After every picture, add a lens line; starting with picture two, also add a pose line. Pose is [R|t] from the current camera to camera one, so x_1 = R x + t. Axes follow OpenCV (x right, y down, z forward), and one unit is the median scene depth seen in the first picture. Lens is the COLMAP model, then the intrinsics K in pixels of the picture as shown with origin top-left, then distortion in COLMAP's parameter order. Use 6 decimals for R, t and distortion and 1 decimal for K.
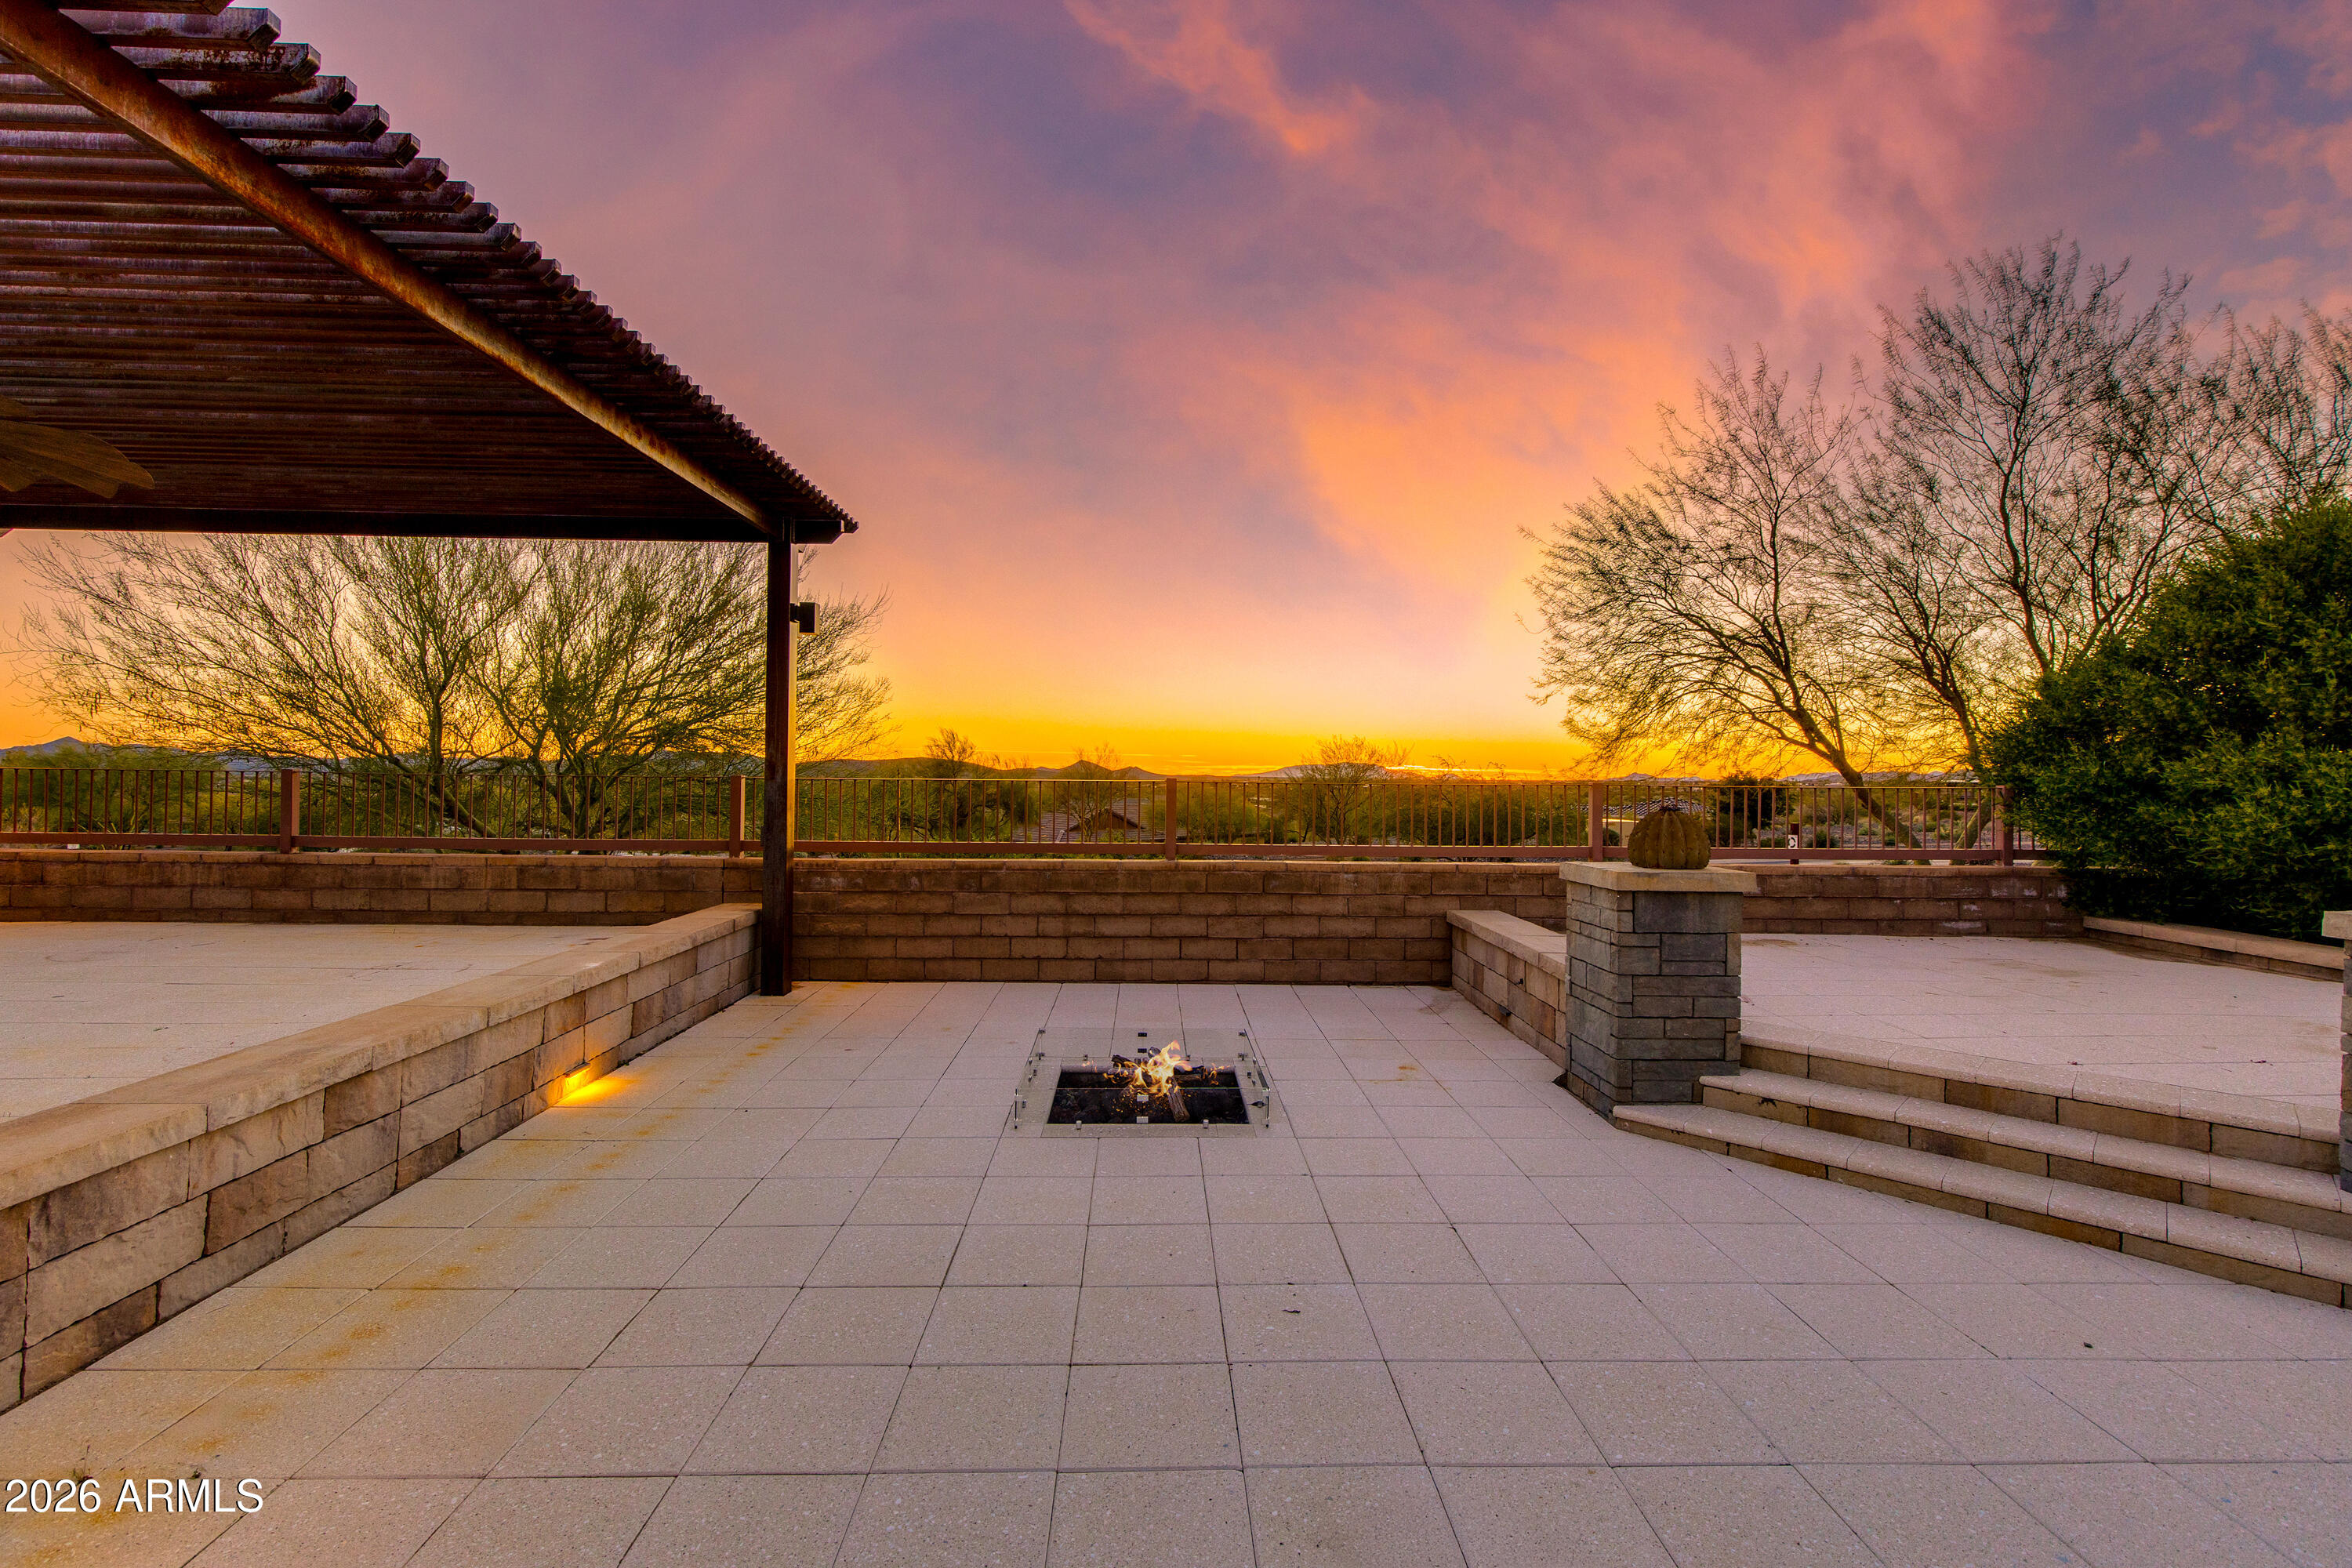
lens RADIAL K [[1078.2, 0, 1174.7], [0, 1078.2, 769.7], [0, 0, 1]] dist [0.003132, 0.000474]
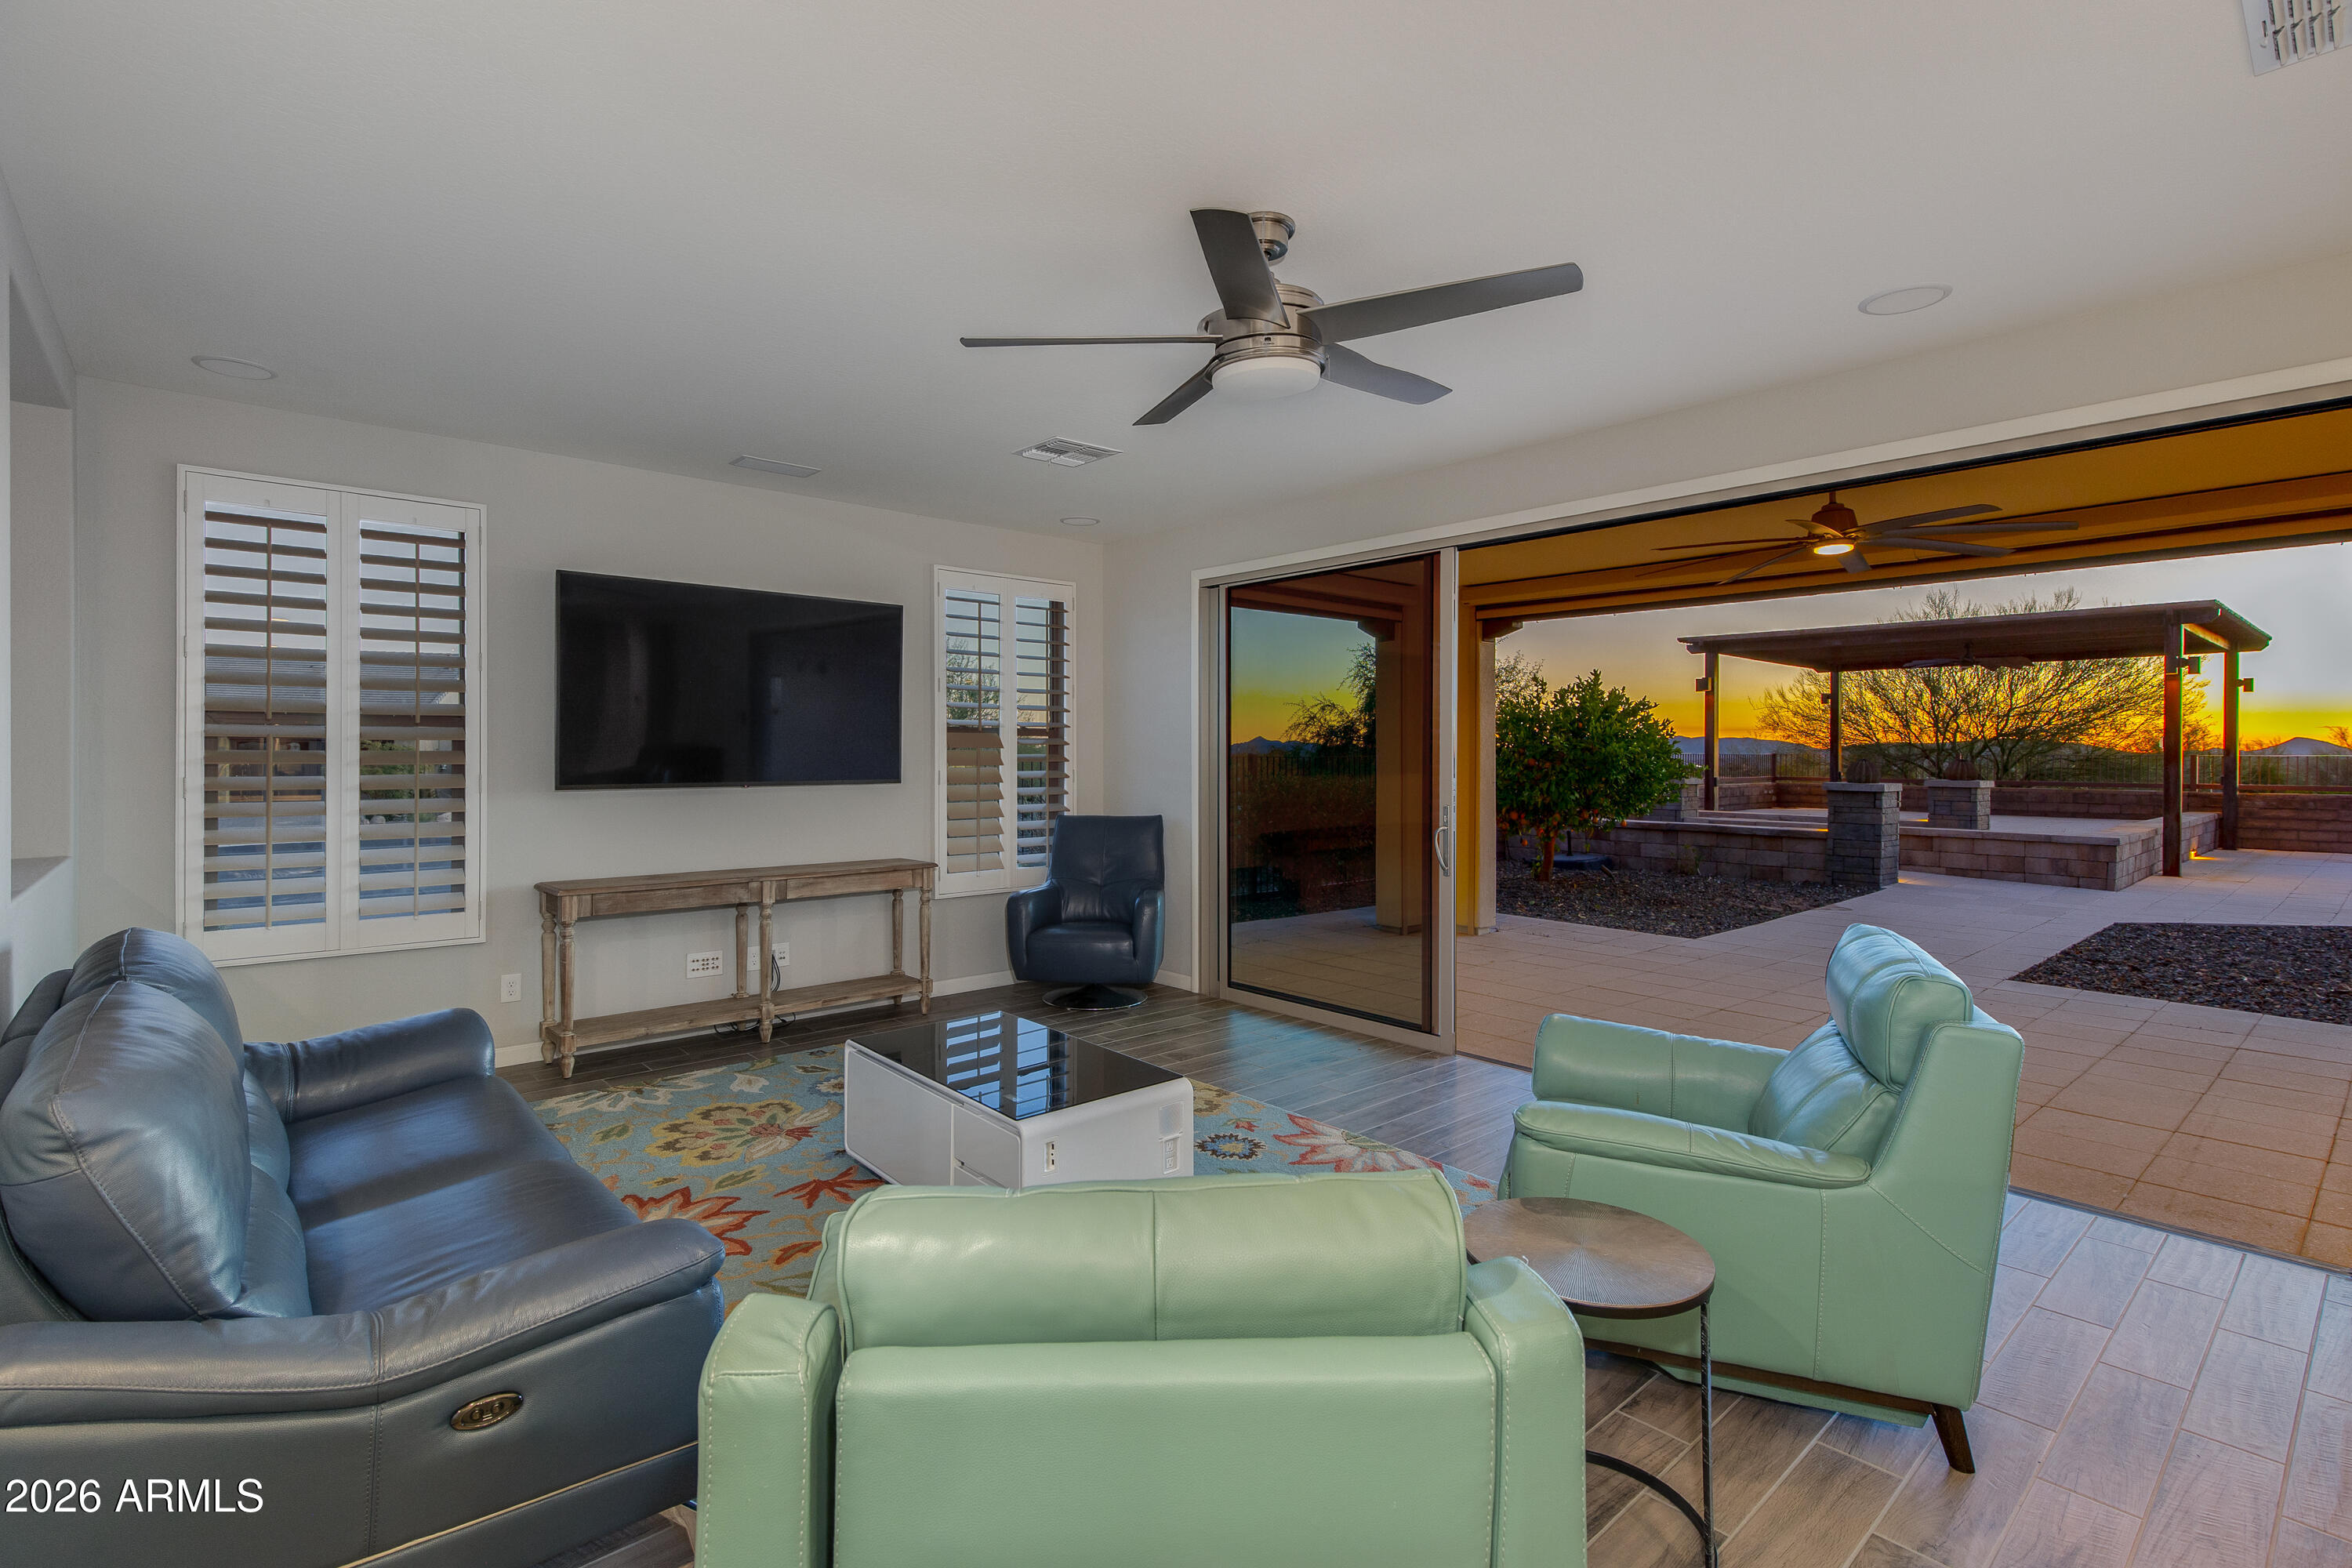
lens RADIAL K [[1078.2, 0, 1174.7], [0, 1078.2, 769.7], [0, 0, 1]] dist [0.003132, 0.000474]
pose [[0.643915, 0.002136, -0.765094, -0.052923], [0.013233, 0.999815, 0.013928, -0.023239], [0.764983, -0.019093, 0.643768, -2.072034]]
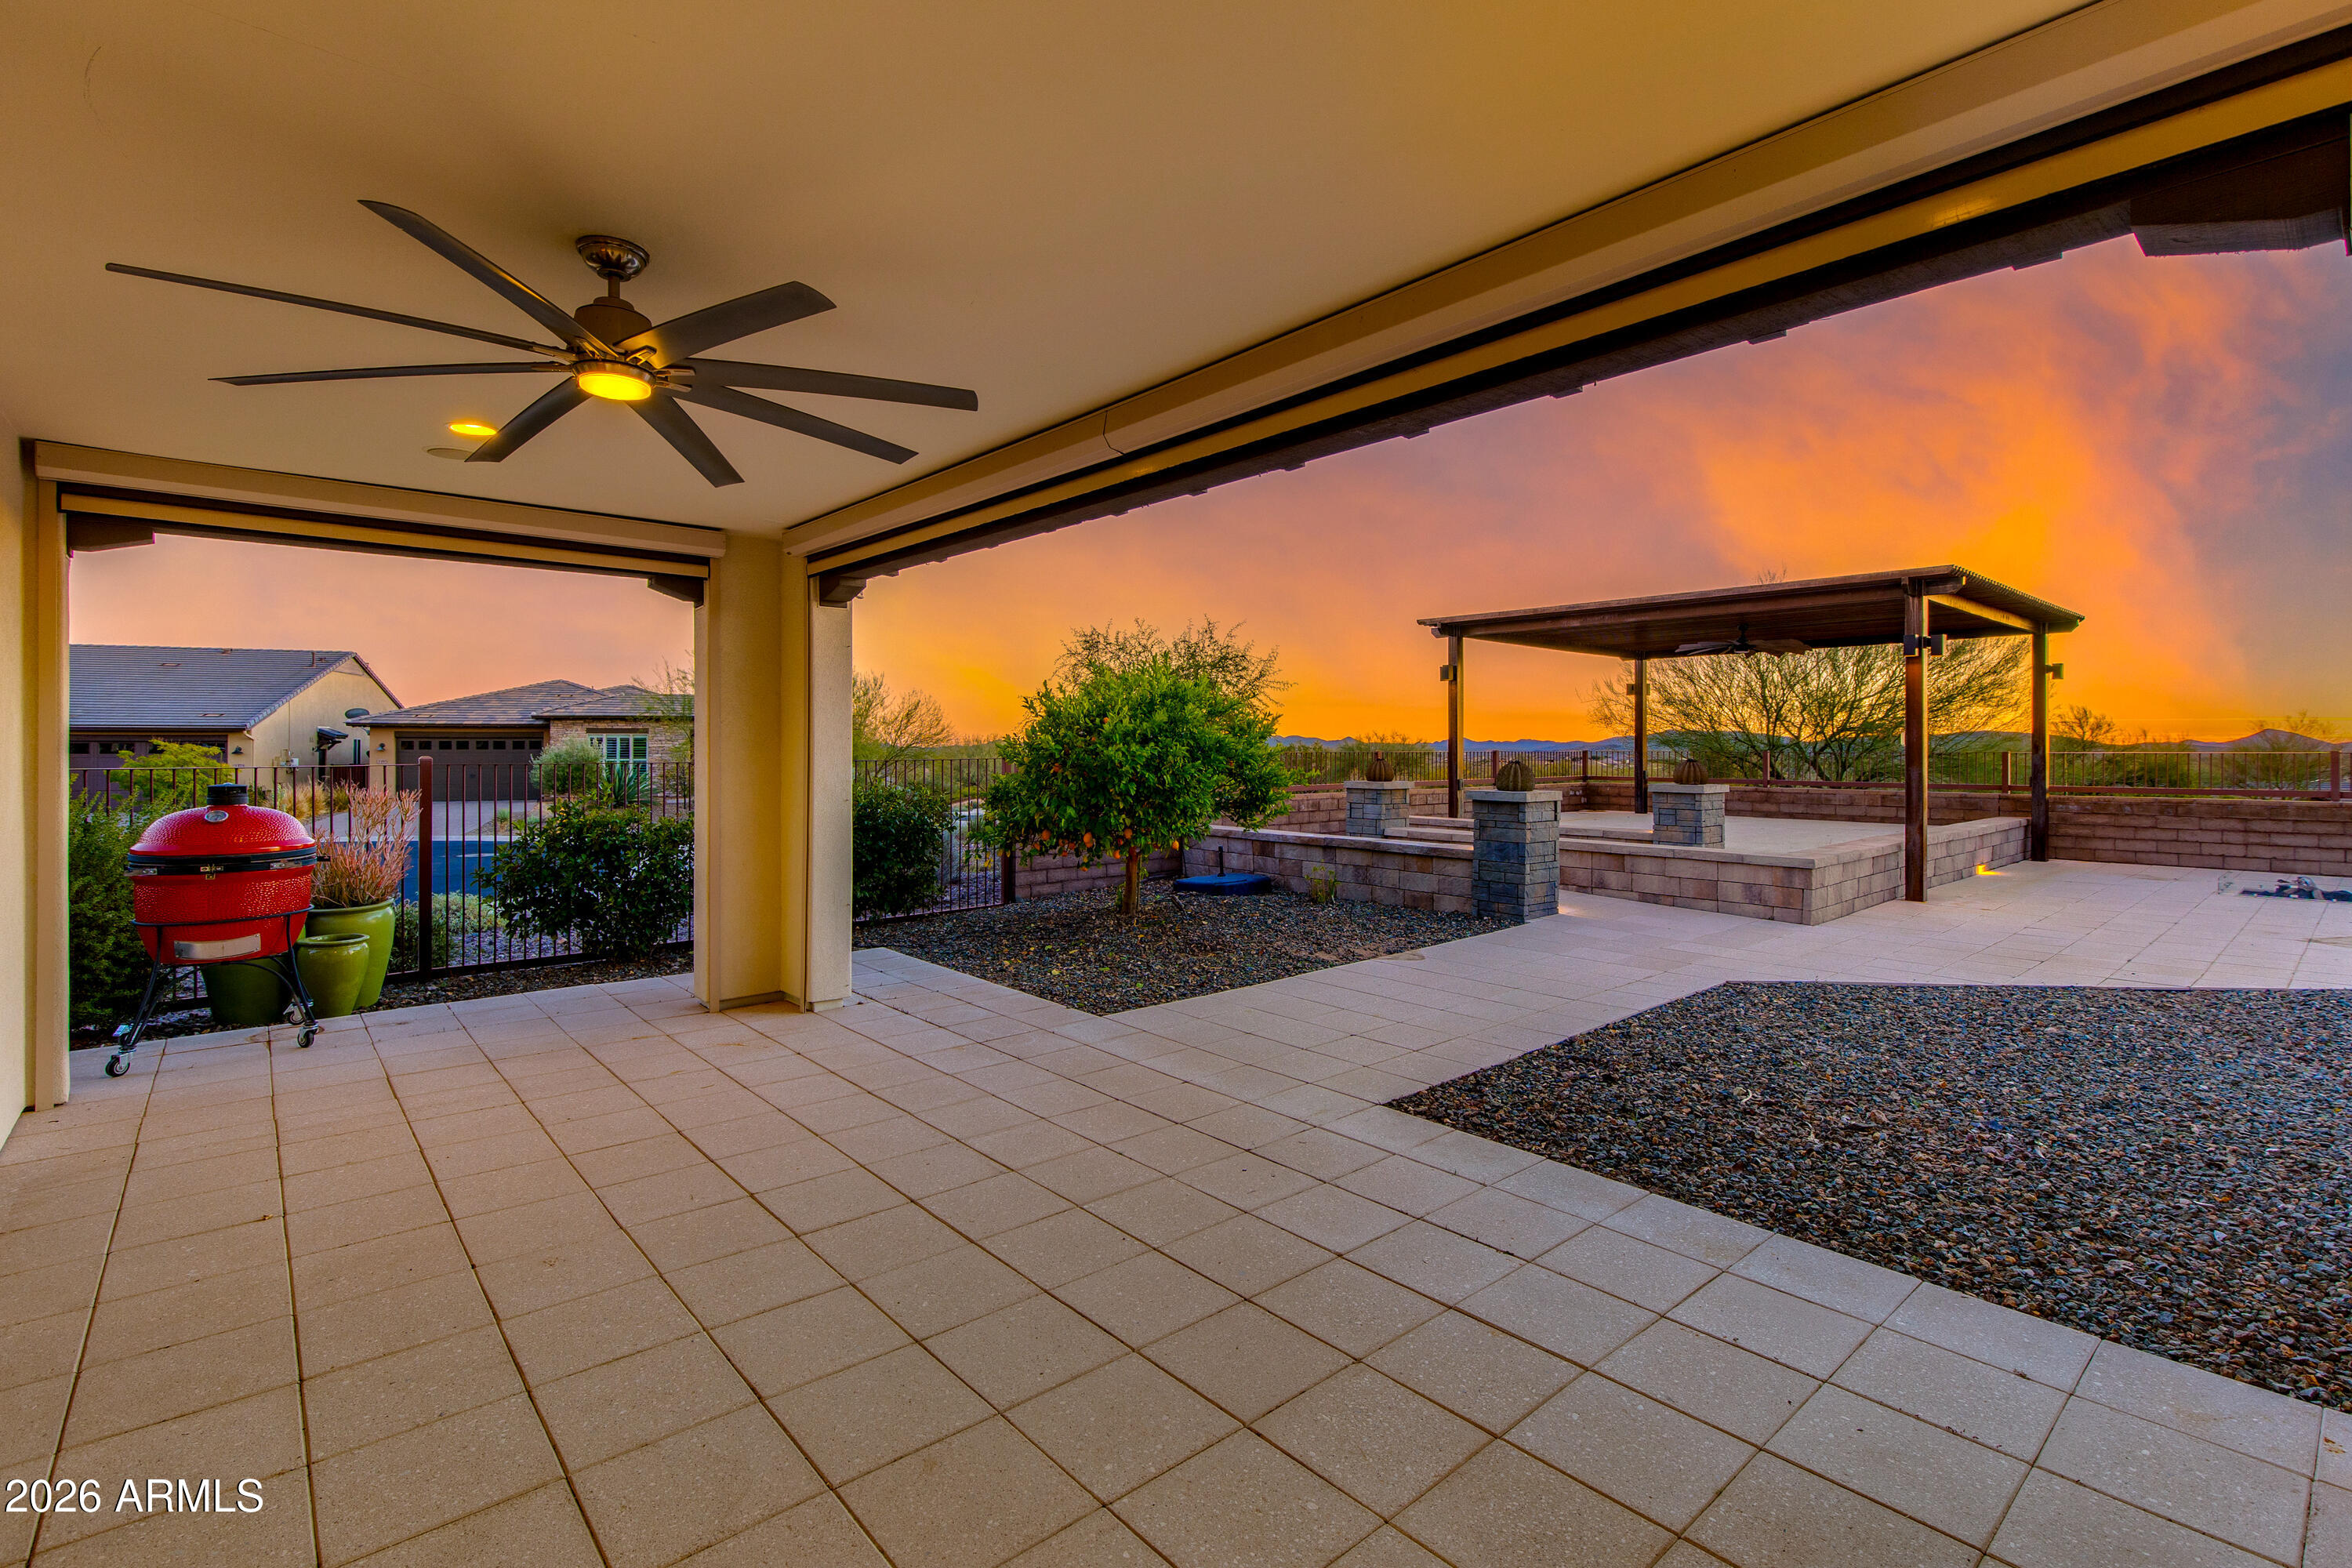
lens RADIAL K [[1053.4, 0, 1193.3], [0, 1053.4, 750.9], [0, 0, 1]] dist [0.002449, 0.000716]
pose [[0.651950, -0.009537, -0.758202, 0.084856], [0.016247, 0.999867, 0.001393, -0.022901], [0.758088, -0.013227, 0.652018, -1.374913]]
